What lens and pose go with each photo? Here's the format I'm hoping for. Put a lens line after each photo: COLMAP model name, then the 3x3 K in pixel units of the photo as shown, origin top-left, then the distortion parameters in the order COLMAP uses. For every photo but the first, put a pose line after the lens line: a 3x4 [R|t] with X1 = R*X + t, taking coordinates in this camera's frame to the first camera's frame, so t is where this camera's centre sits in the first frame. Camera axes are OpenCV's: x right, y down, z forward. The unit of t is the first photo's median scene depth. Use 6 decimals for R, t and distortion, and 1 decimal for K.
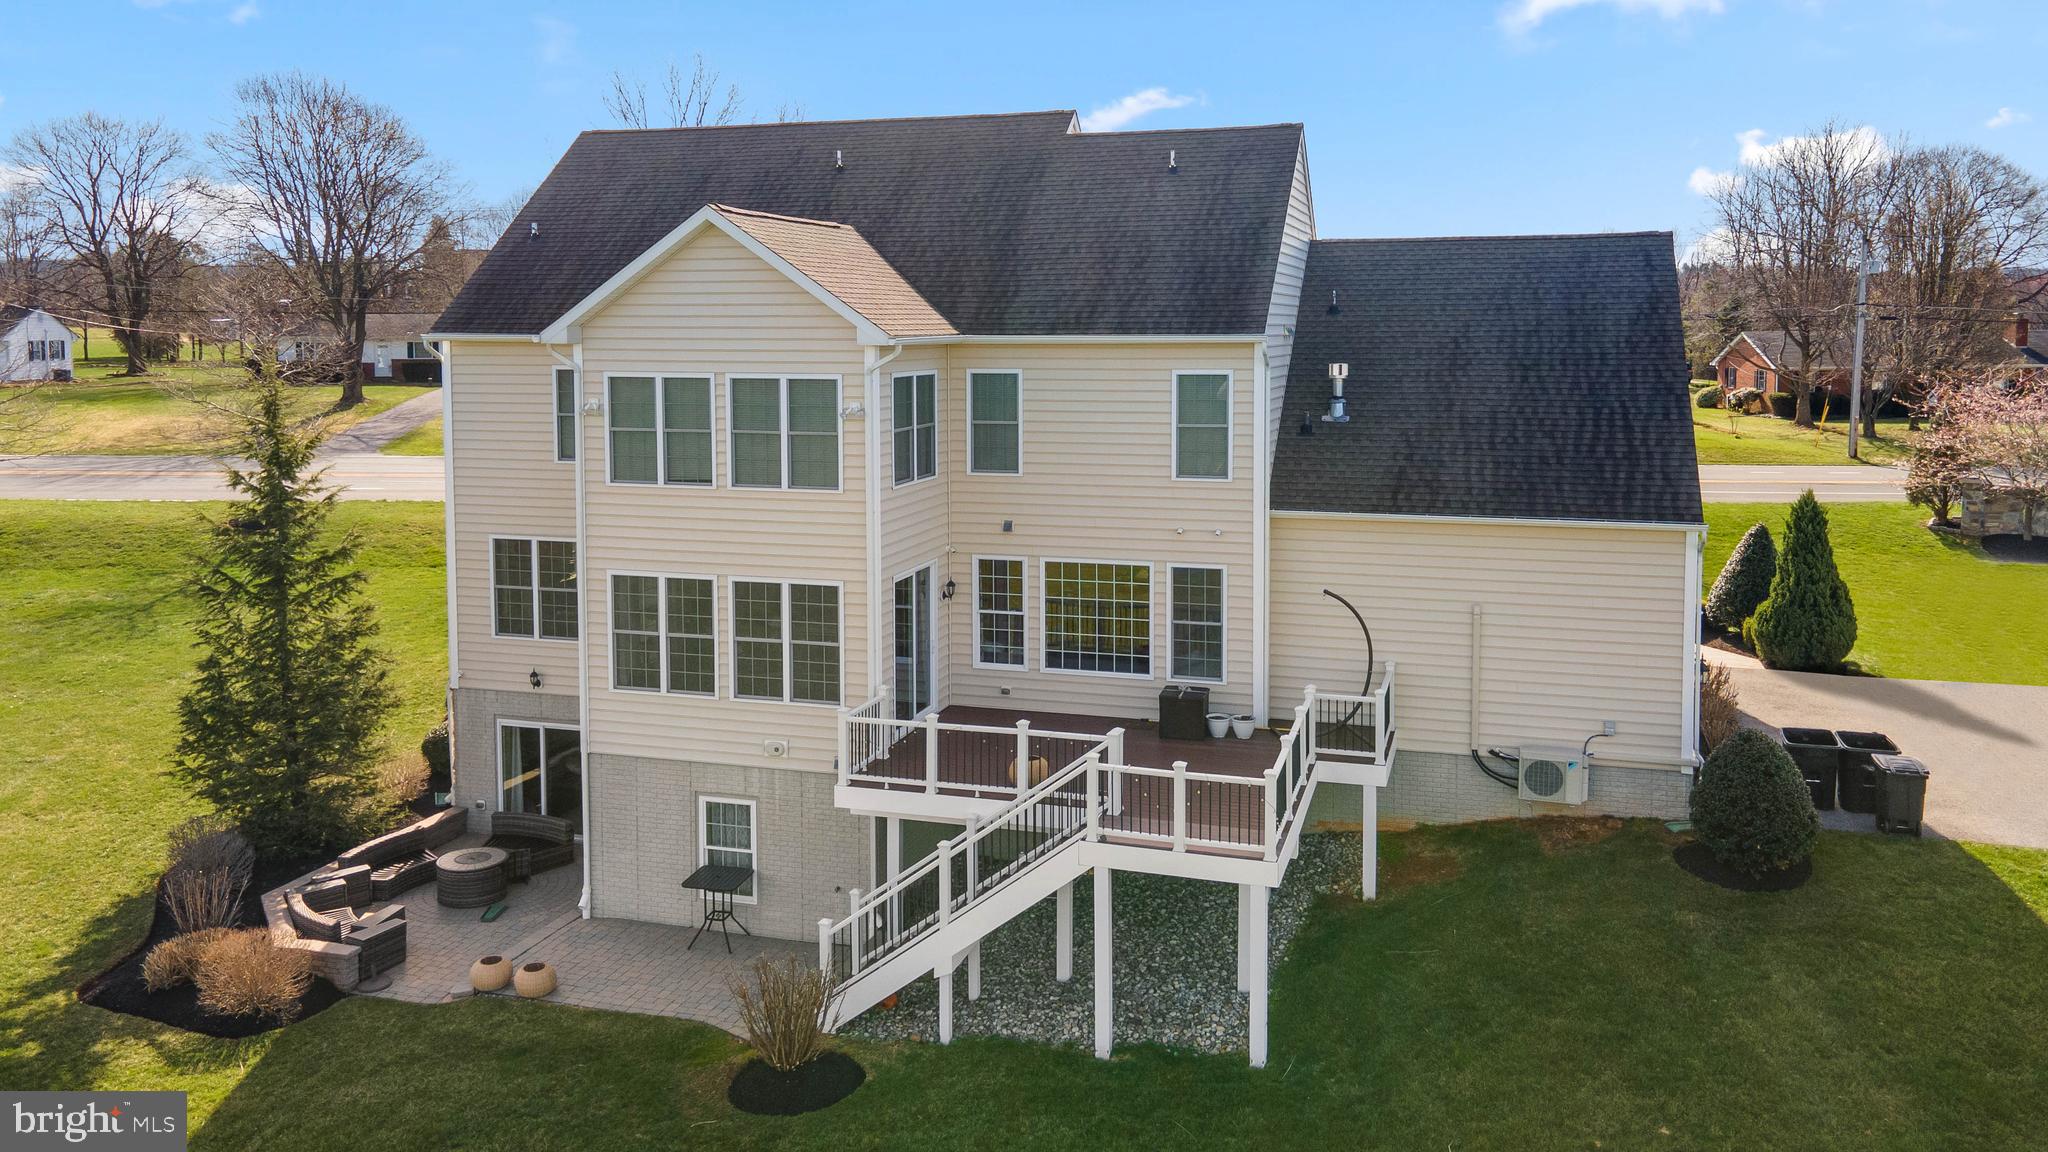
lens RADIAL K [[1517.1, 0, 1024.6], [0, 1517.1, 413.2], [0, 0, 1]] dist [0.012958, 0.000246]
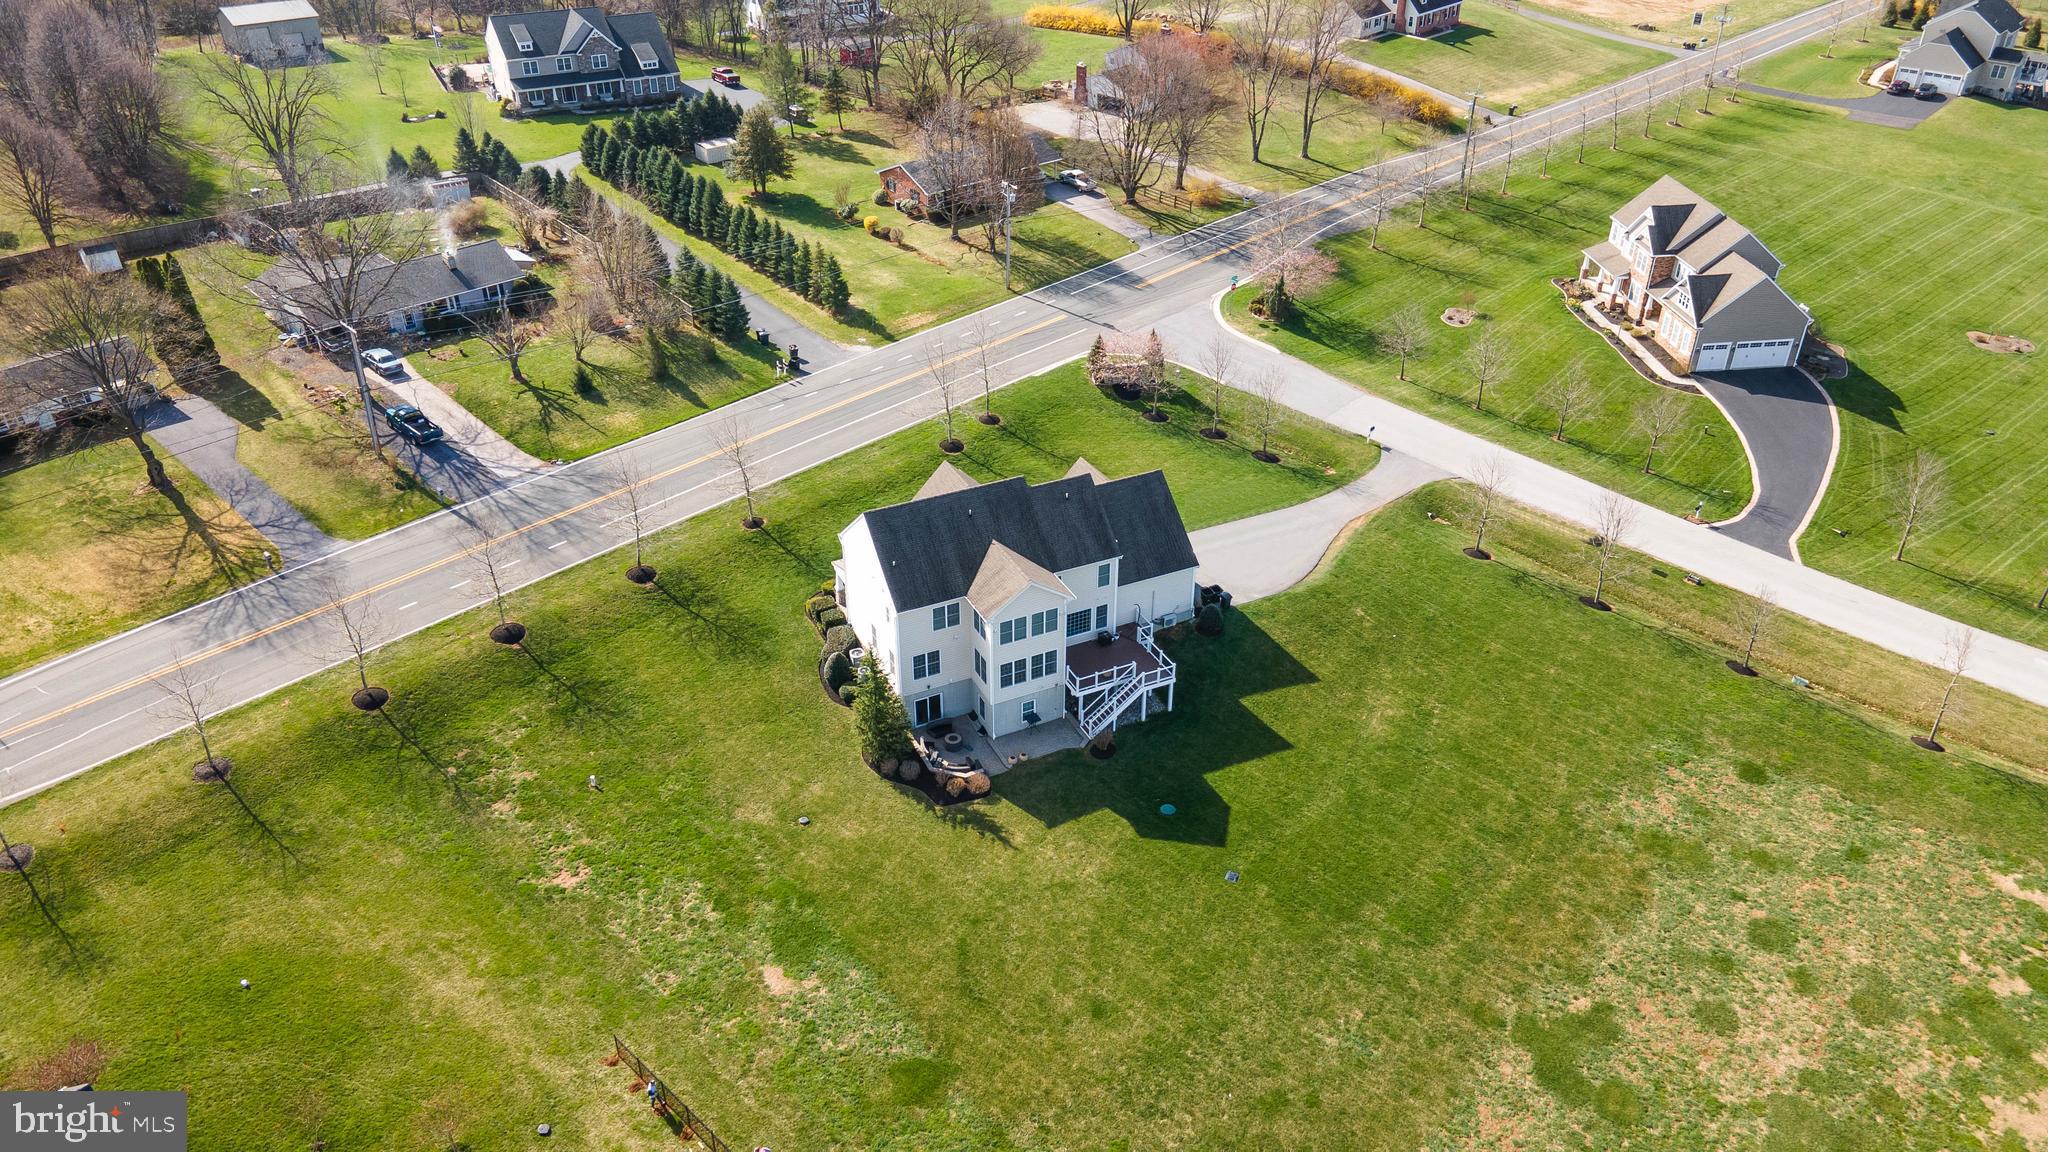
lens RADIAL K [[1500.1, 0, 1023.9], [0, 1500.1, 502.0], [0, 0, 1]] dist [0.040882, 0.006775]
pose [[0.743962, -0.333035, 0.579317, -2.339291], [0.042123, 0.888602, 0.456741, -2.041705], [-0.666893, -0.315395, 0.675114, -1.525794]]
